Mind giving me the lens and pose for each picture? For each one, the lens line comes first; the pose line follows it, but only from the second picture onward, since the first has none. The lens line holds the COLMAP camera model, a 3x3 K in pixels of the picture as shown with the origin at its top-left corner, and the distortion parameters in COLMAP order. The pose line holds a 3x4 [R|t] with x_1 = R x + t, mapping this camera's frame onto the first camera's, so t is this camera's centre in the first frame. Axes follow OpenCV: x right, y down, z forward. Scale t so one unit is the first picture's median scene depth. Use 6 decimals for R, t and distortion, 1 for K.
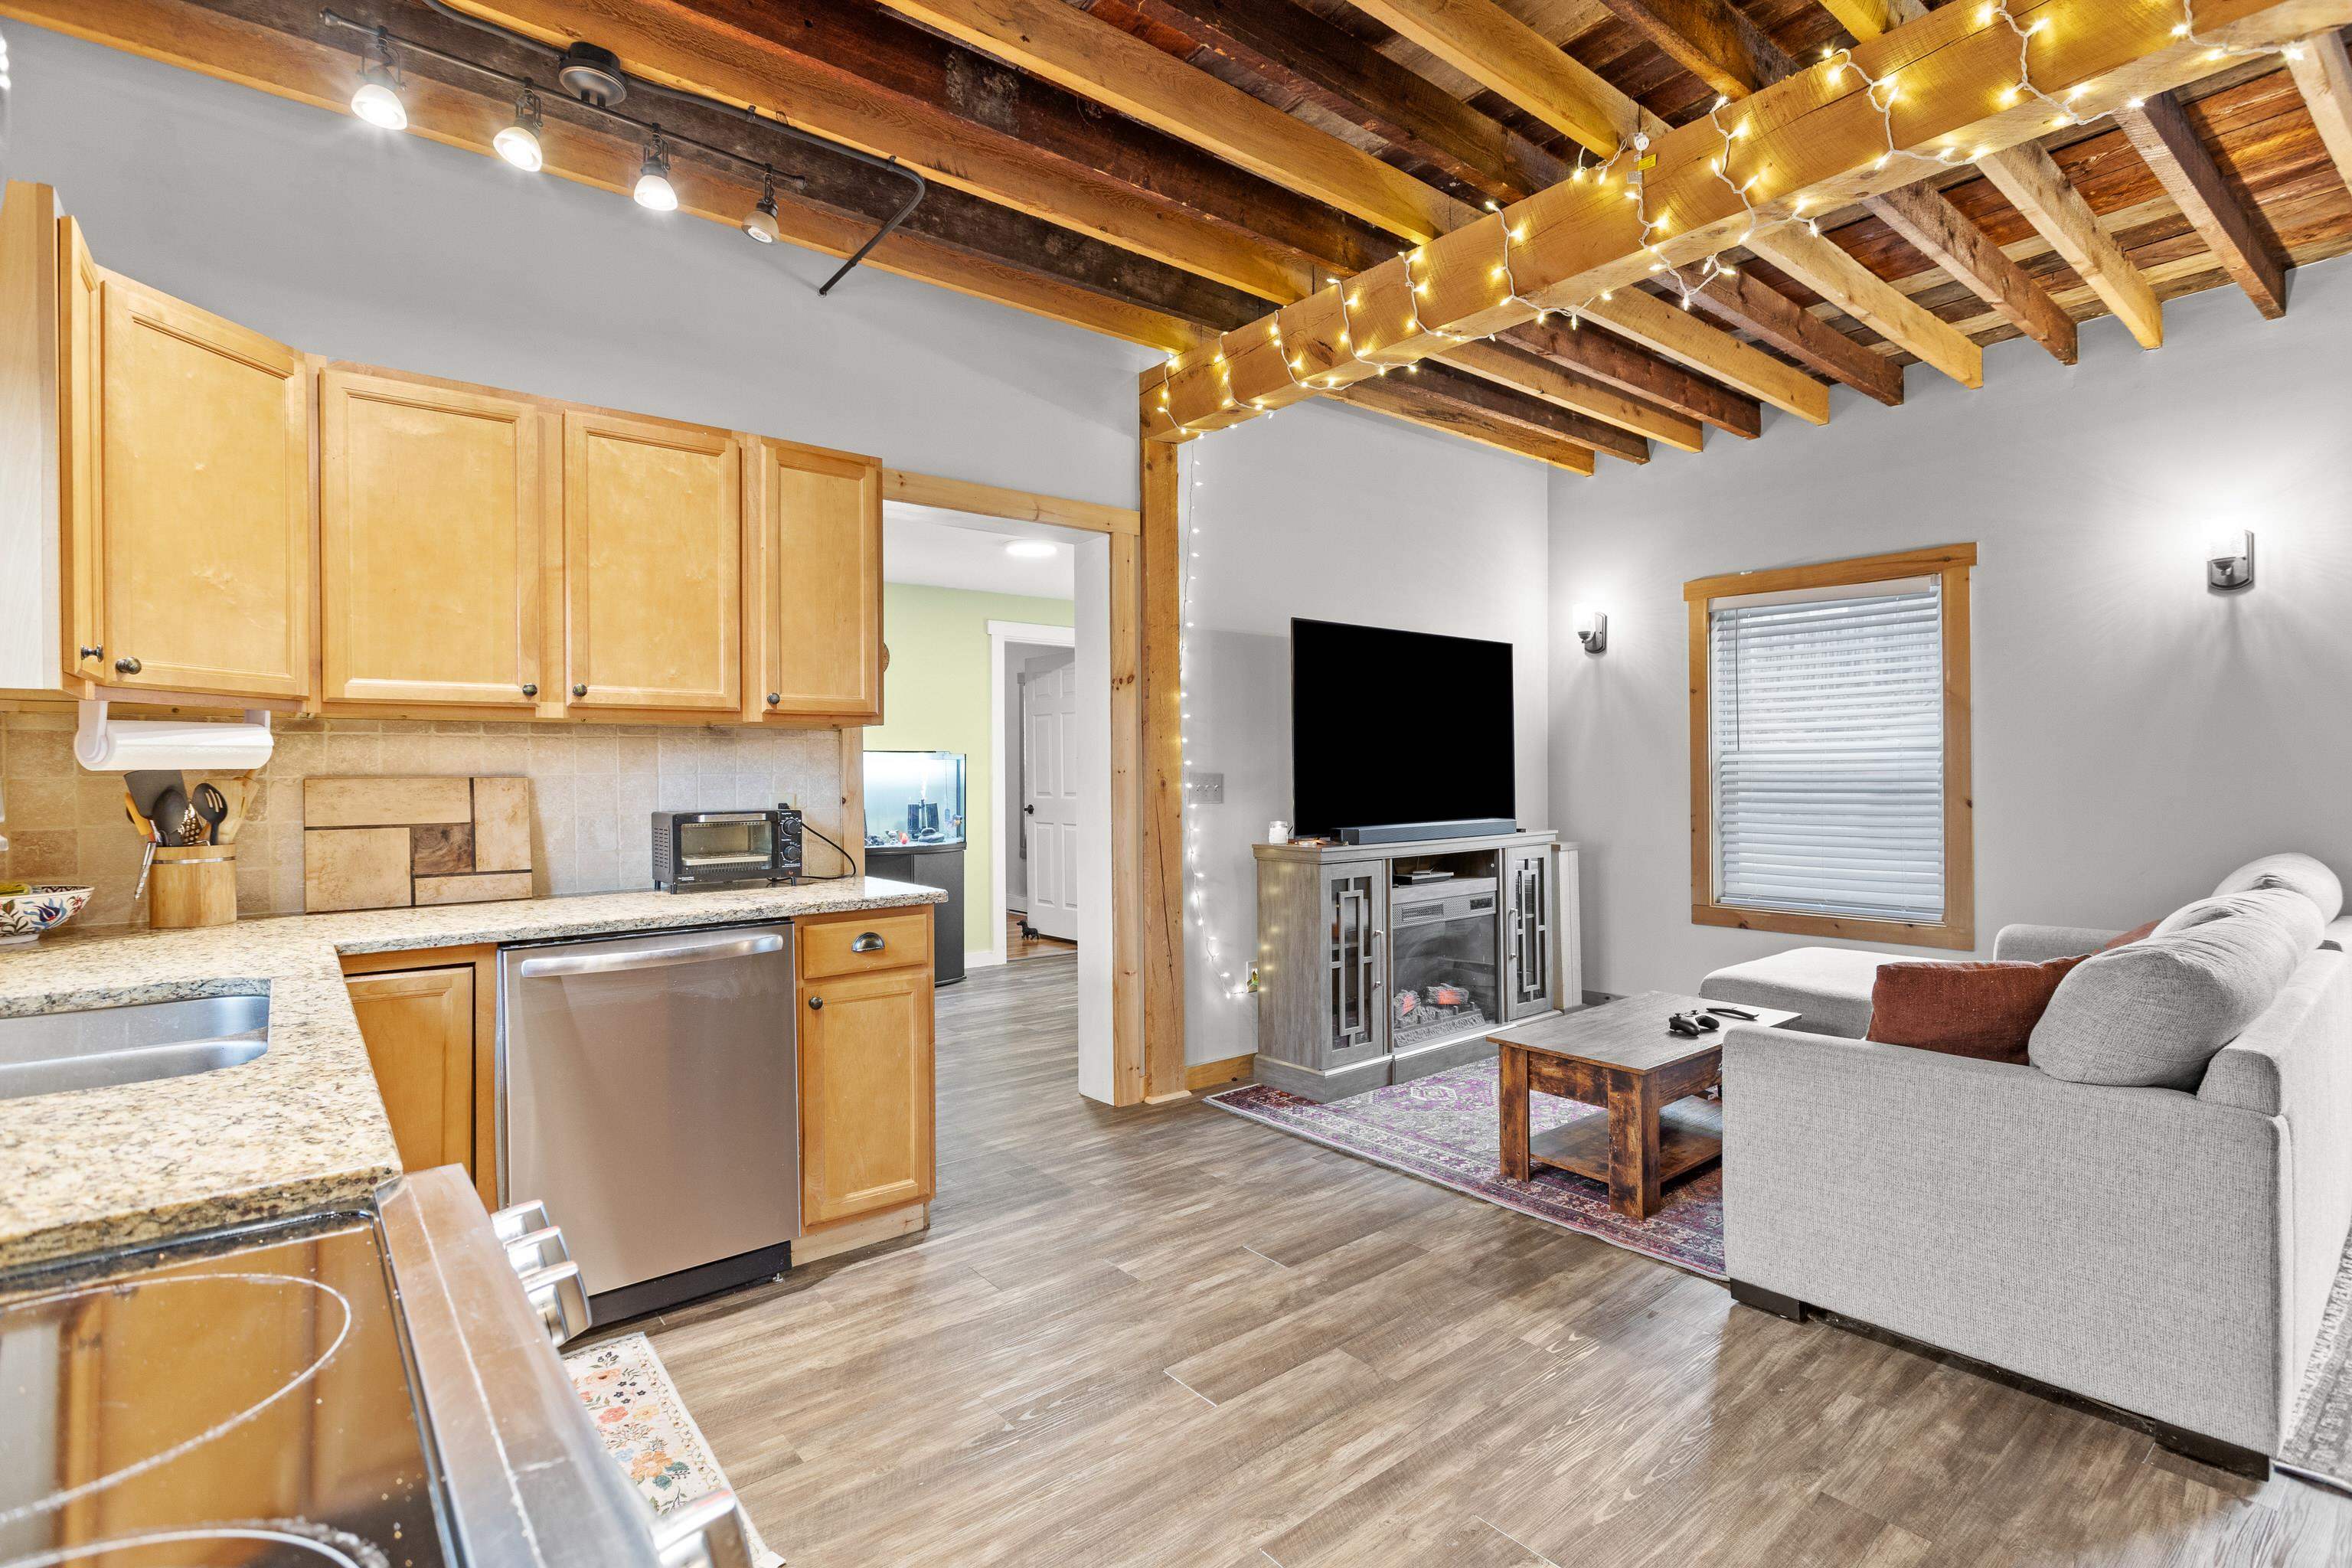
lens RADIAL K [[1111.6, 0, 1185.1], [0, 1111.6, 777.5], [0, 0, 1]] dist [-0.001372, 0.002208]
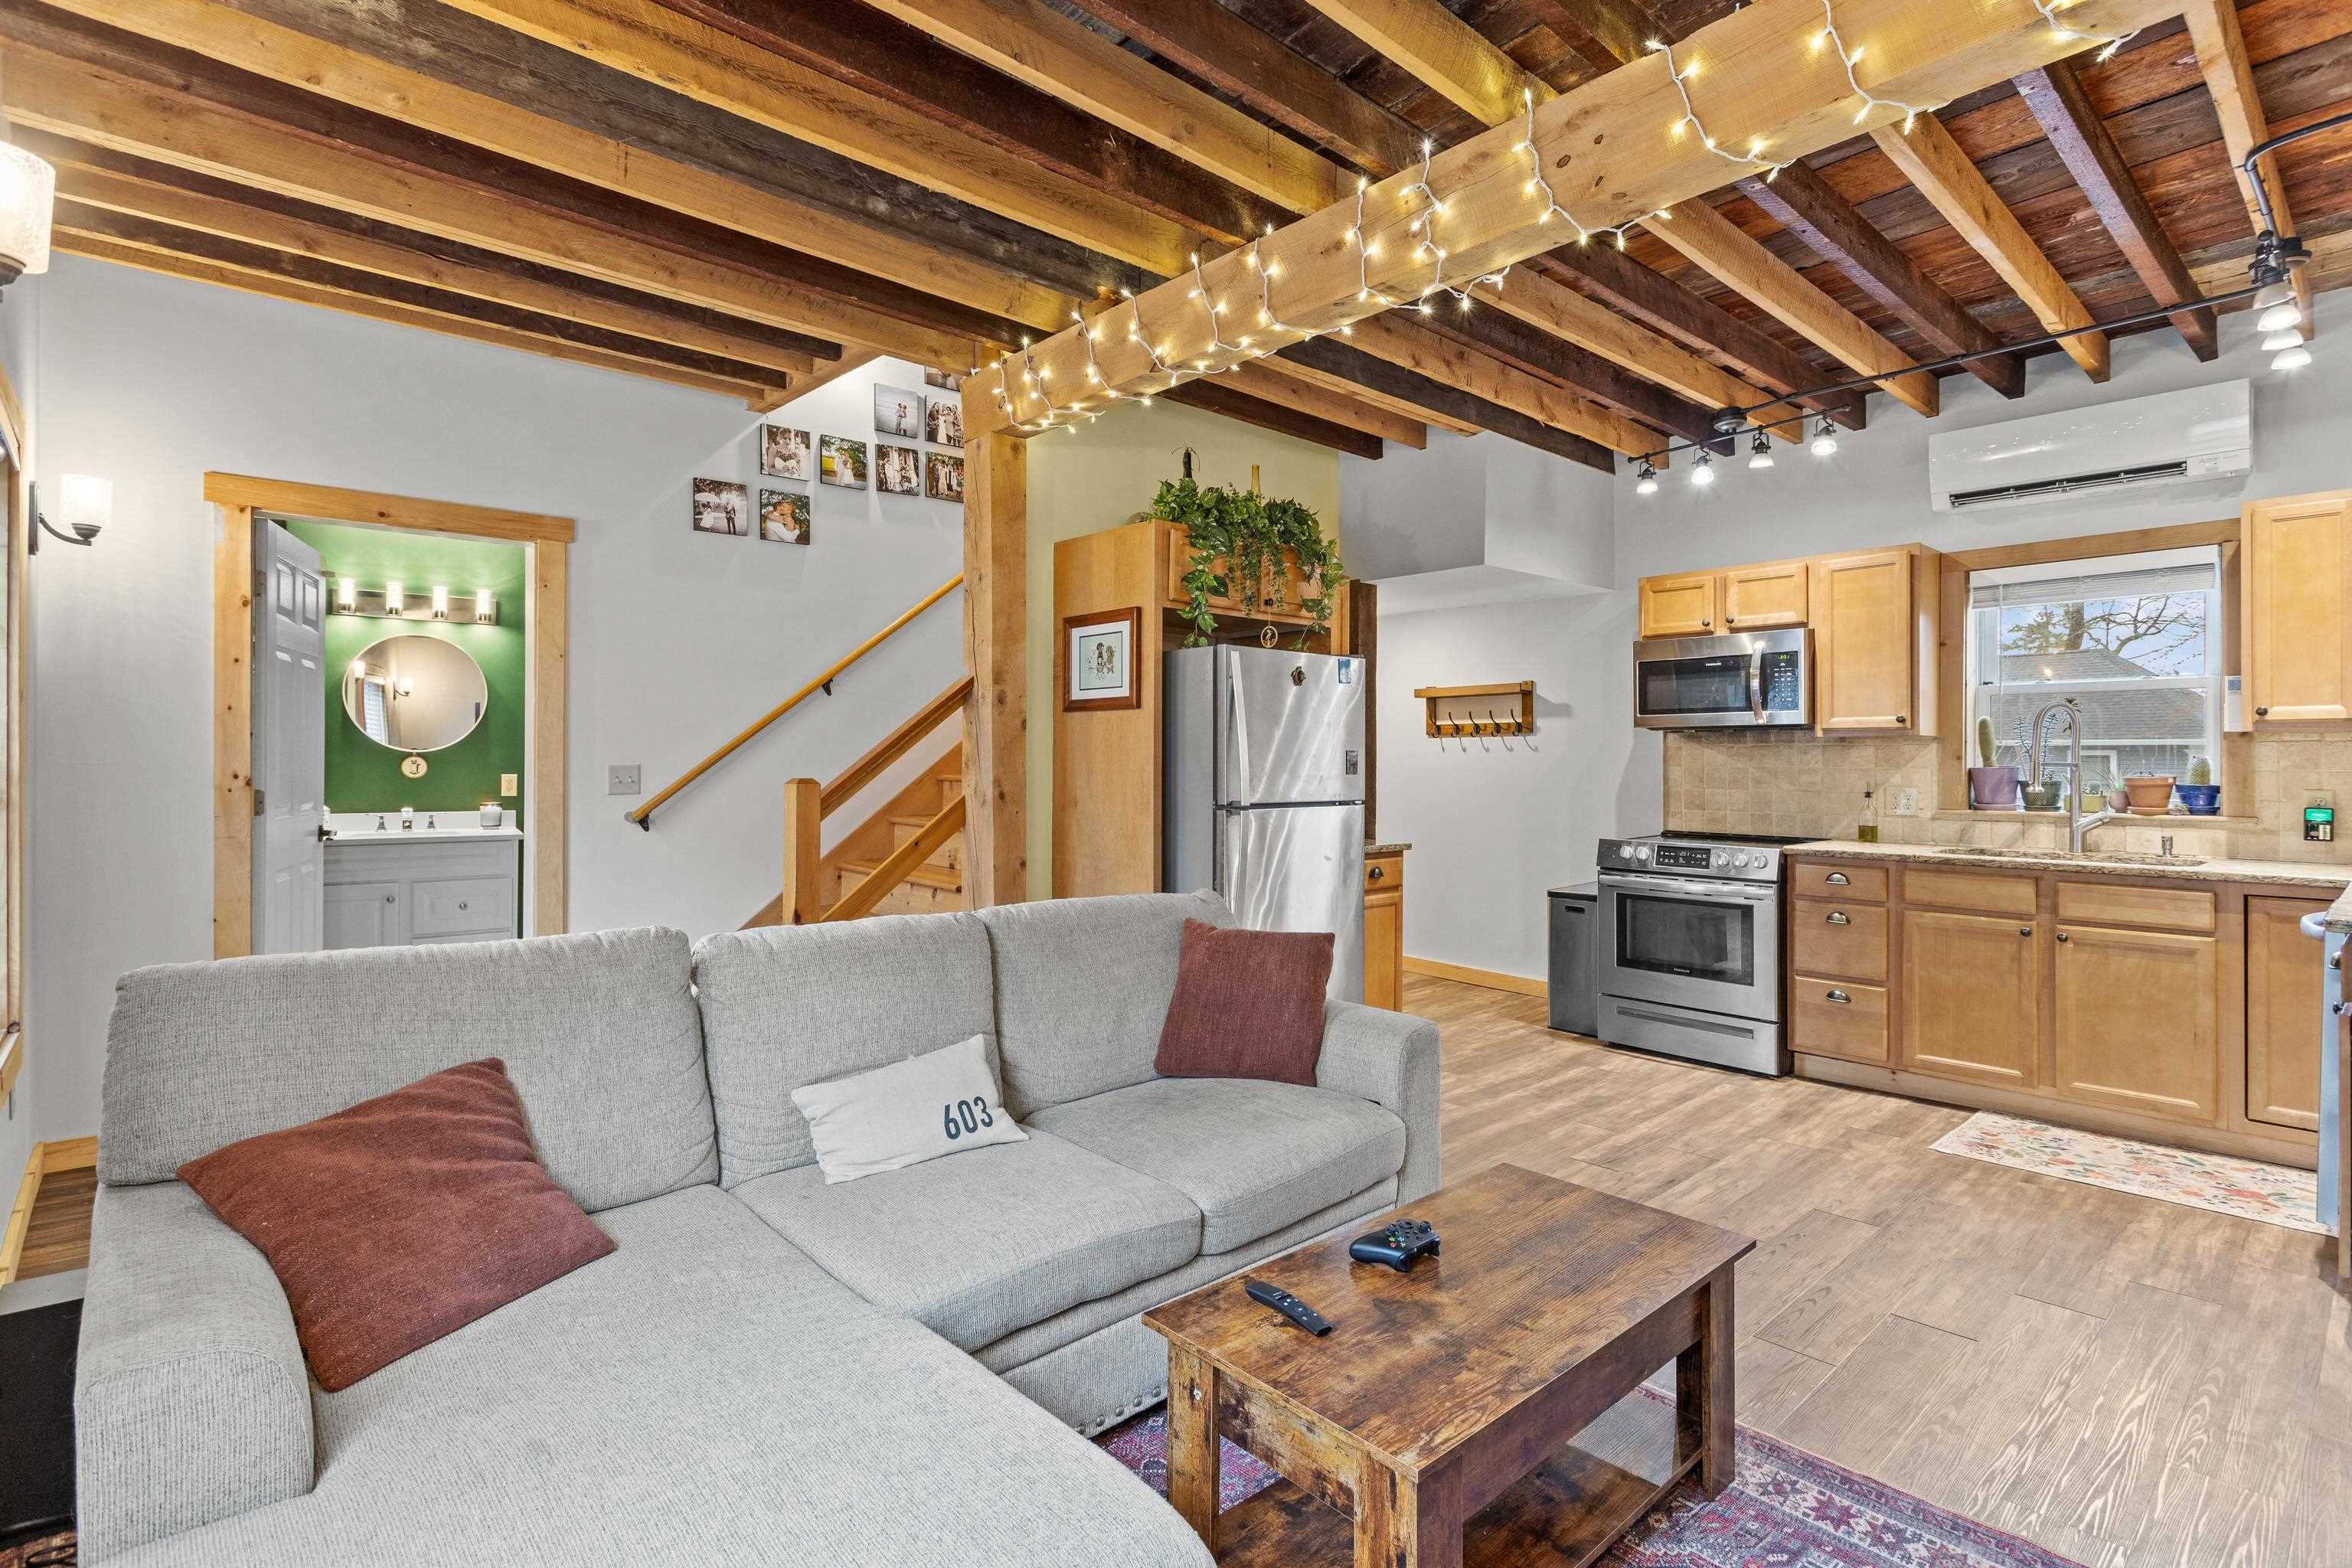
lens RADIAL K [[1111.6, 0, 1186.3], [0, 1111.6, 759.0], [0, 0, 1]] dist [-0.001372, 0.002208]
pose [[-0.998776, 0.005759, -0.049123, 0.567164], [0.005580, 0.999977, 0.003788, -0.021153], [0.049144, 0.003509, -0.998786, 1.490342]]
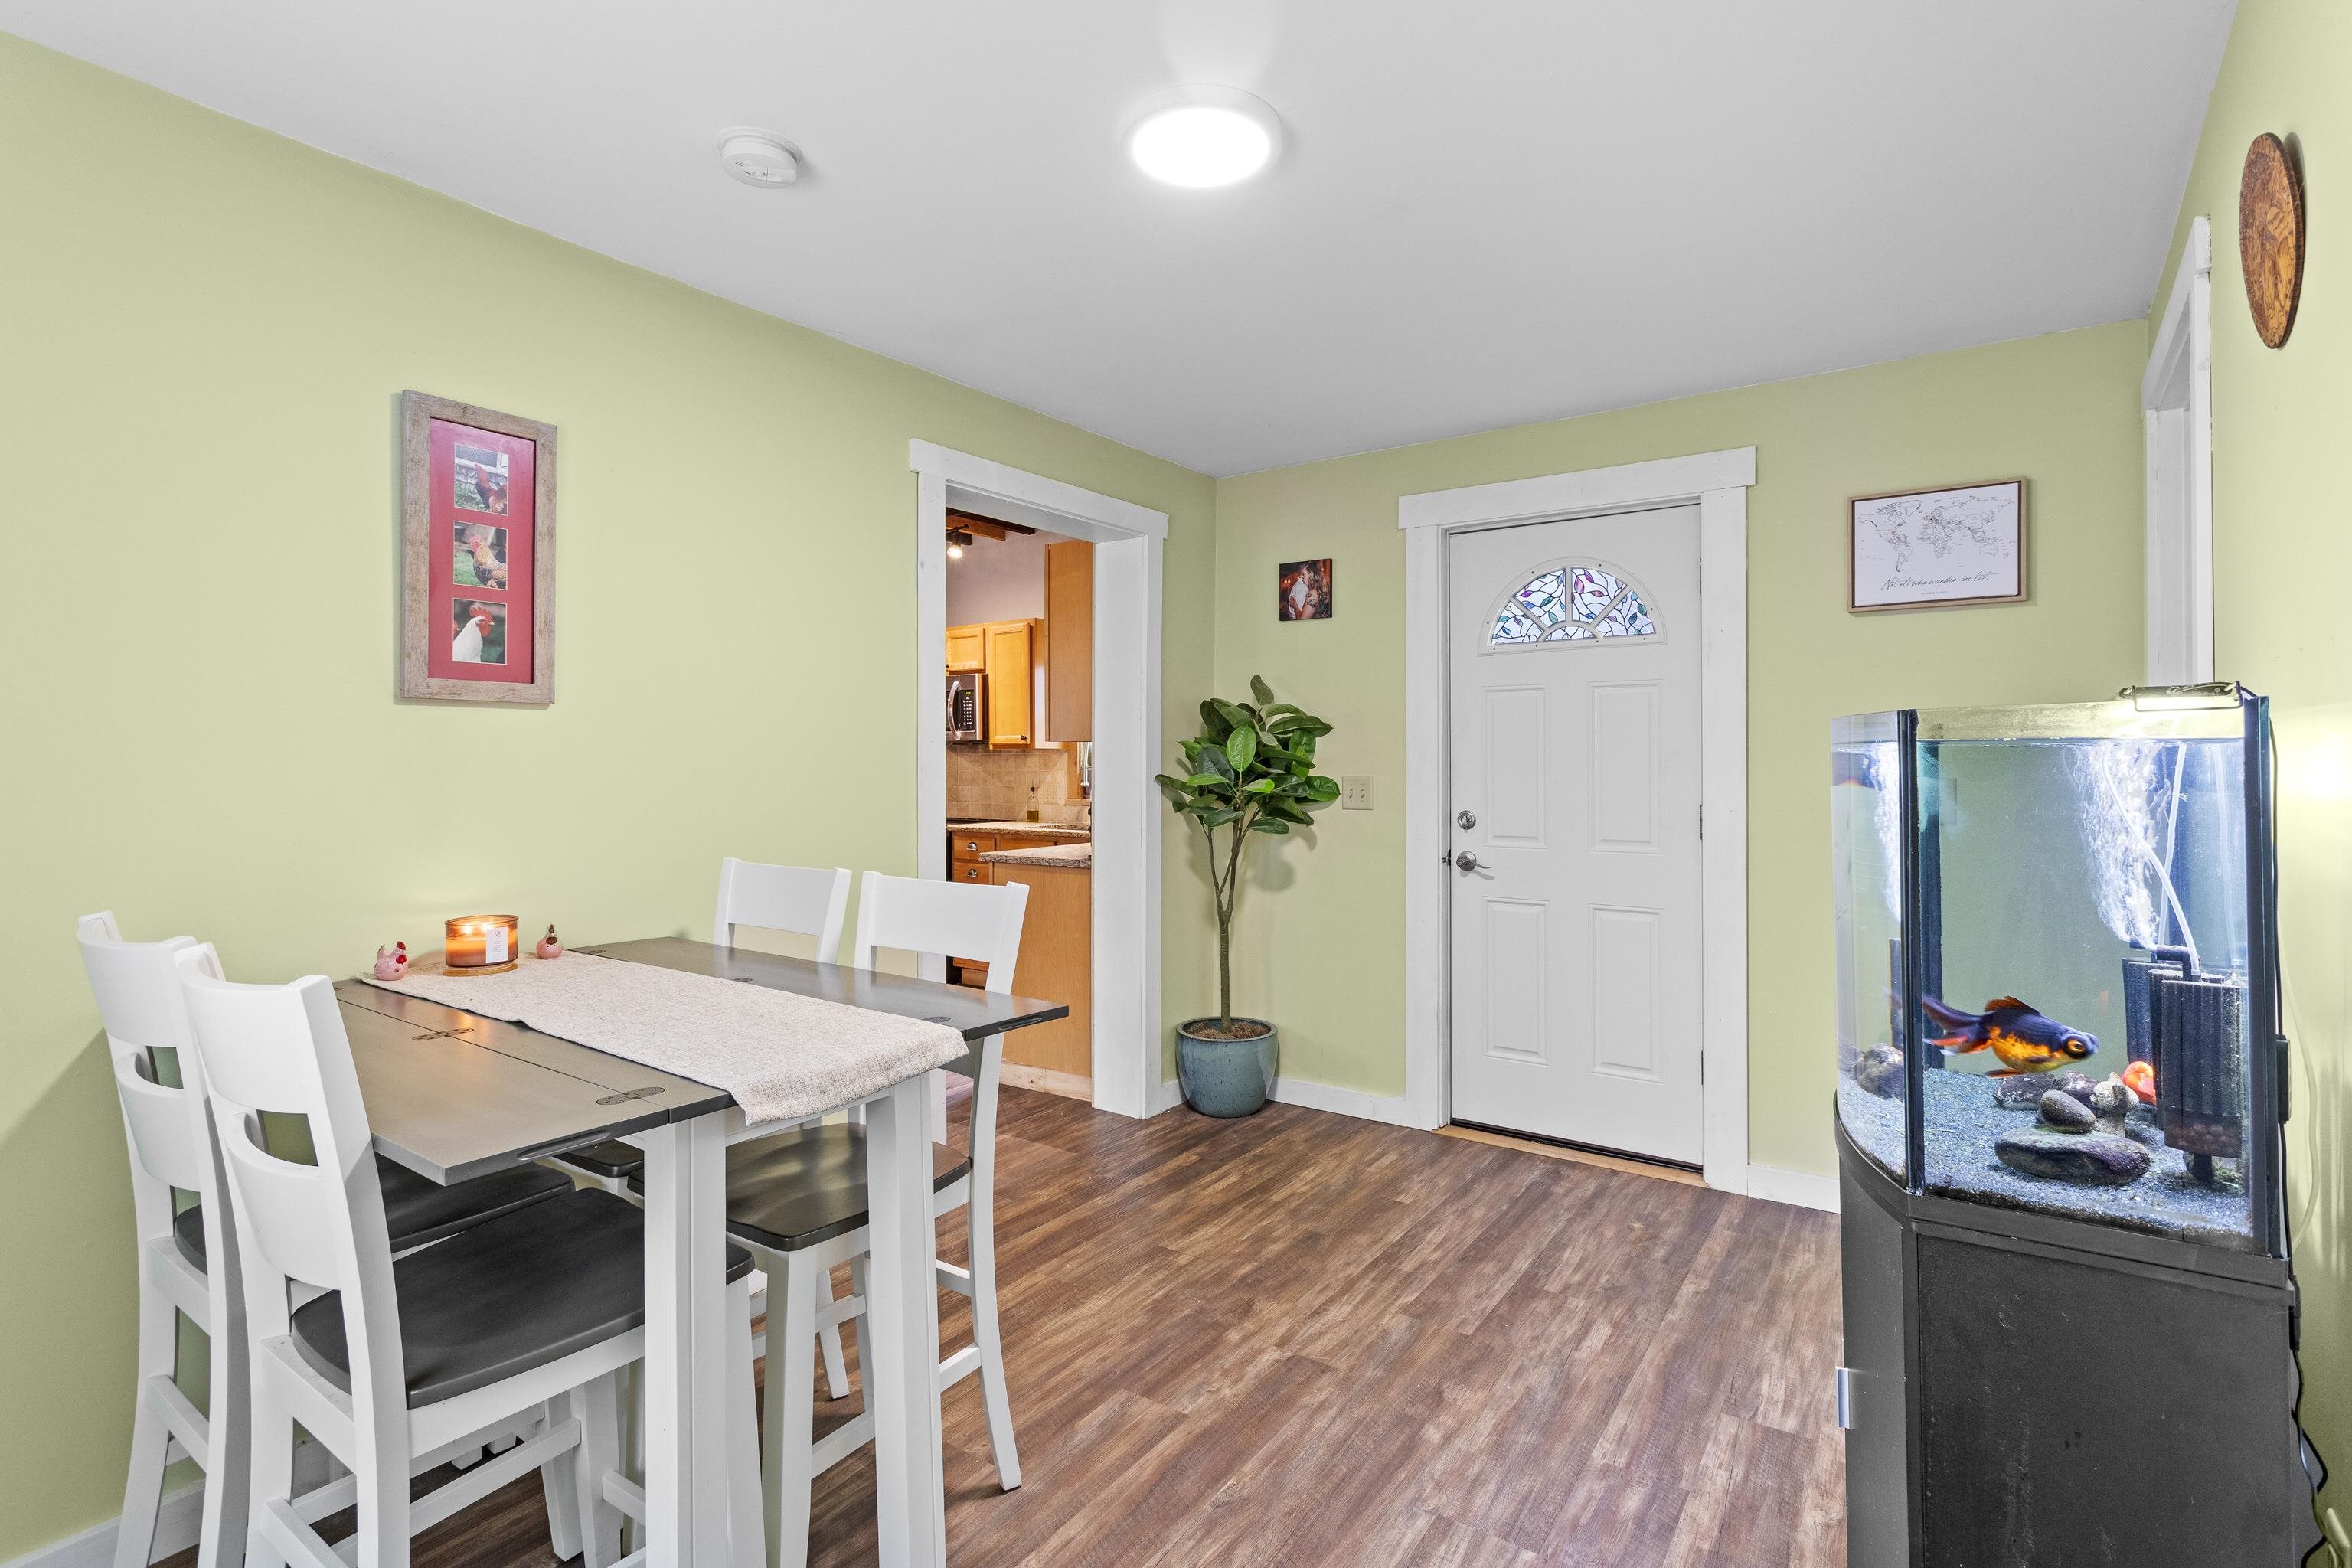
lens RADIAL K [[1111.6, 0, 1190.9], [0, 1111.6, 732.3], [0, 0, 1]] dist [-0.001372, 0.002208]
pose [[-0.961011, 0.002347, -0.276501, -0.057744], [0.008245, 0.999763, -0.020169, -0.025817], [0.276388, -0.021662, -0.960802, 2.138564]]
